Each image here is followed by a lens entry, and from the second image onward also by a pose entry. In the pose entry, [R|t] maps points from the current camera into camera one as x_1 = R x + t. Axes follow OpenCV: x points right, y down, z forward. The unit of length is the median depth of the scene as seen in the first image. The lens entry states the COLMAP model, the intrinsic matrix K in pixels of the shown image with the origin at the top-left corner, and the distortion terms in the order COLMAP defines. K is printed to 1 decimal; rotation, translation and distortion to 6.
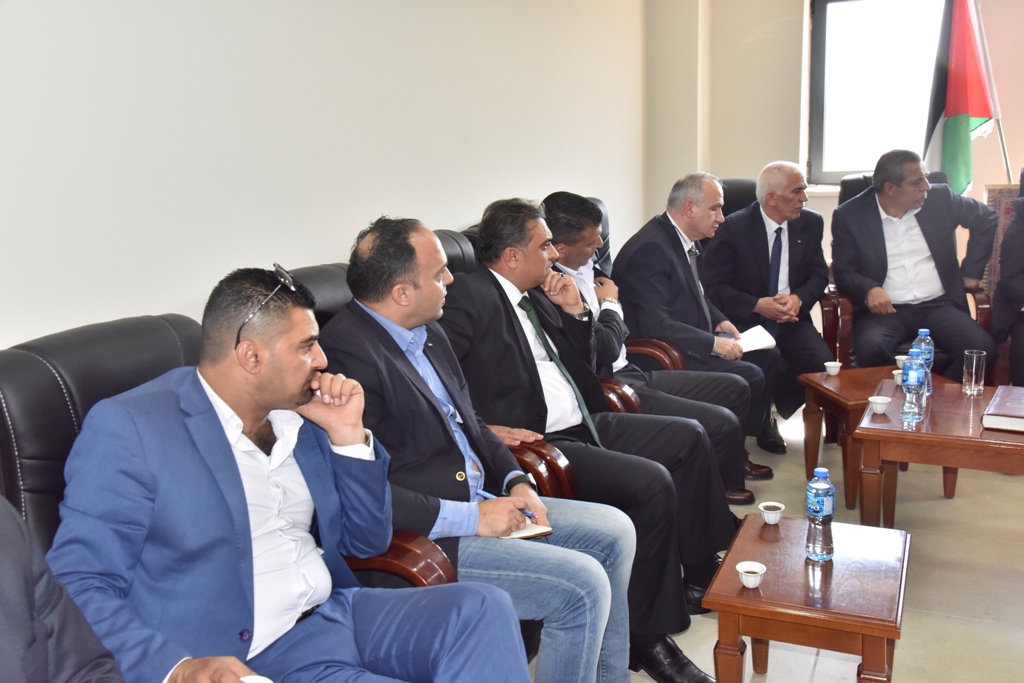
lens RADIAL K [[1001.3, 0, 512.0], [0, 1001.3, 341.5], [0, 0, 1]] dist [-0.007249, 0.168618]
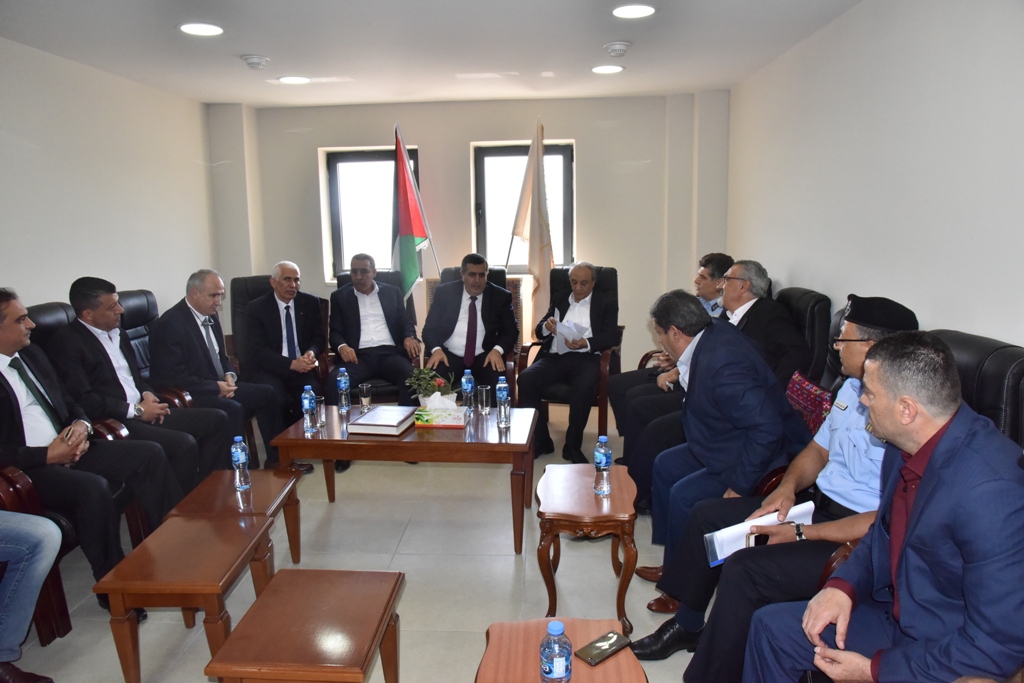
lens RADIAL K [[702.4, 0, 524.5], [0, 702.4, 338.1], [0, 0, 1]] dist [-0.114070, 0.042380]
pose [[0.934581, -0.034144, 0.354109, 0.217318], [0.057156, 0.996864, -0.054728, 0.007948], [-0.351130, 0.071387, 0.933602, -0.083520]]
